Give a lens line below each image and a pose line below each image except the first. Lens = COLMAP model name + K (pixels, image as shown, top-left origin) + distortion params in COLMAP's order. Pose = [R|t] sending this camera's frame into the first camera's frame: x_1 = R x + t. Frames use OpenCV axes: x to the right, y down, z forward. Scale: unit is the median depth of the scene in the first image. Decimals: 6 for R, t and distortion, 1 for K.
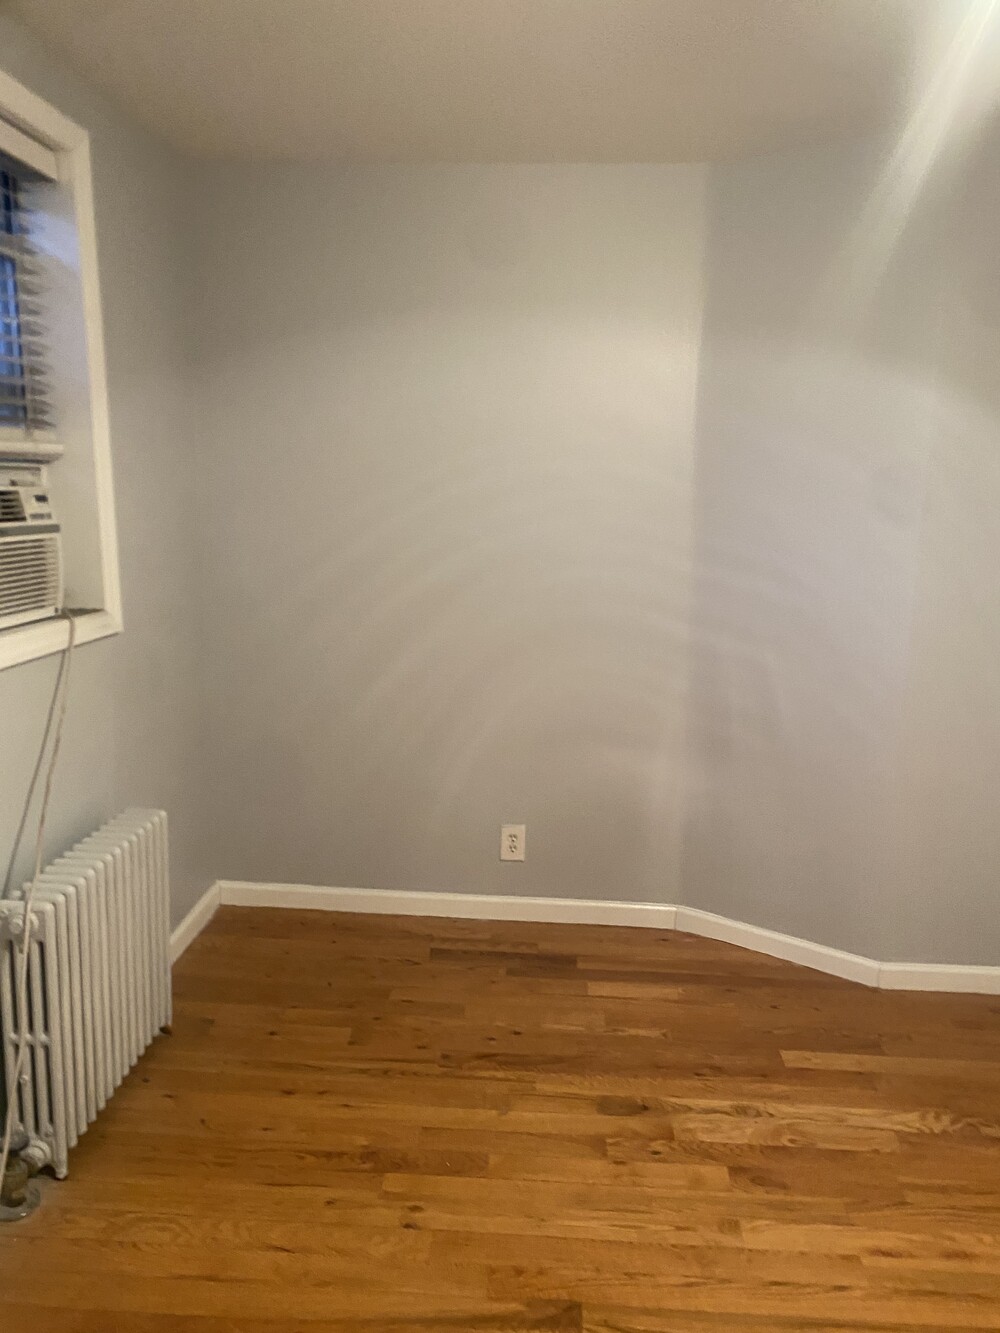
lens RADIAL K [[1028.0, 0, 504.4], [0, 1028.0, 662.6], [0, 0, 1]] dist [0.003623, -0.000673]
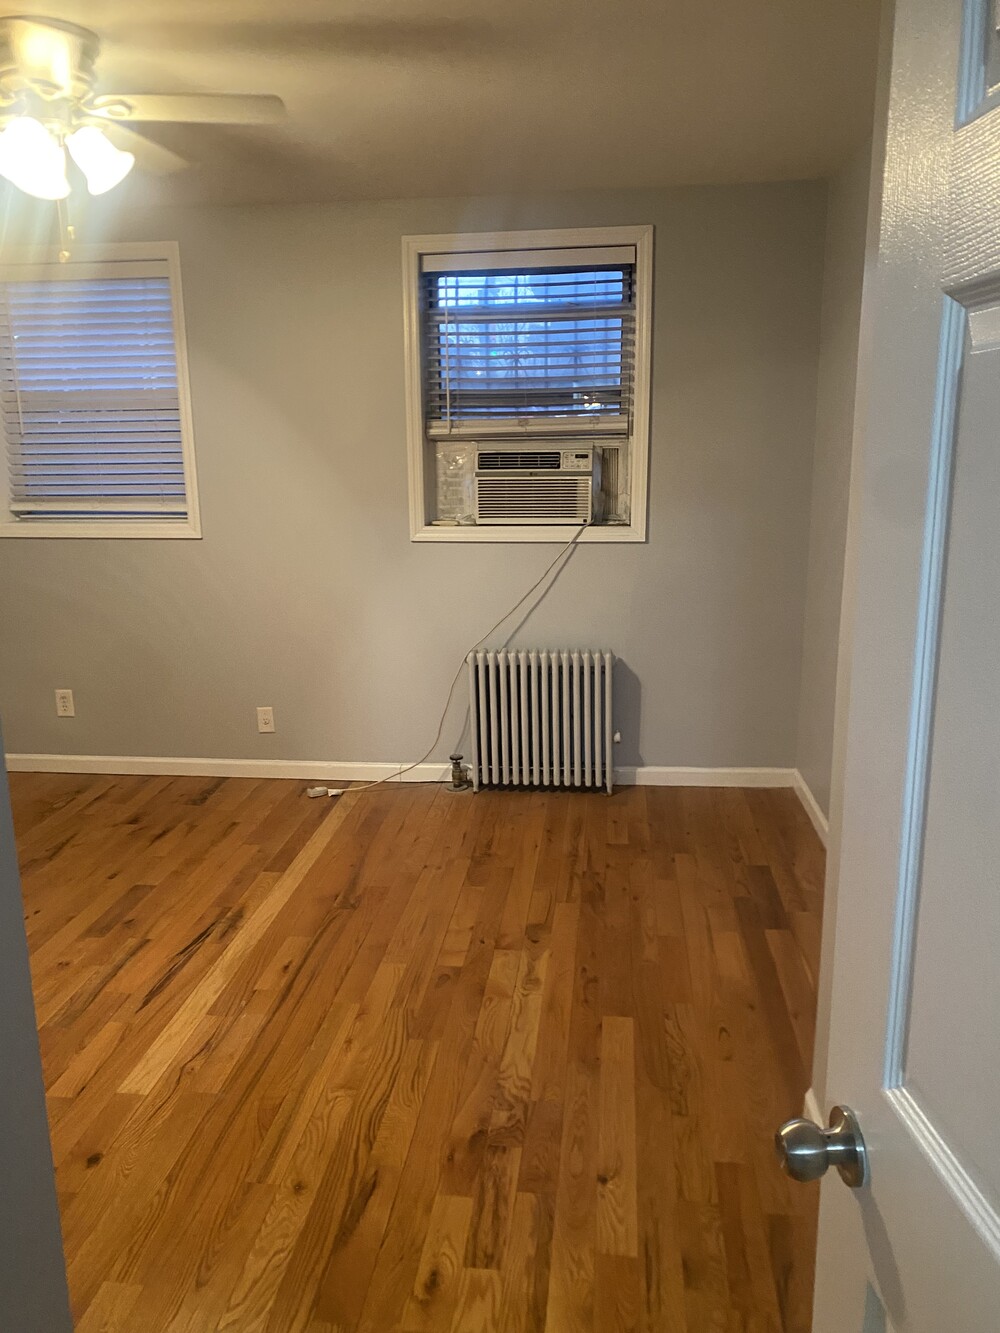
lens RADIAL K [[1028.0, 0, 503.0], [0, 1028.0, 665.7], [0, 0, 1]] dist [0.003623, -0.000673]
pose [[-0.058818, 0.222087, -0.973251, 1.316317], [-0.163457, 0.959638, 0.228859, -0.188425], [0.984796, 0.172546, -0.020142, 0.926493]]
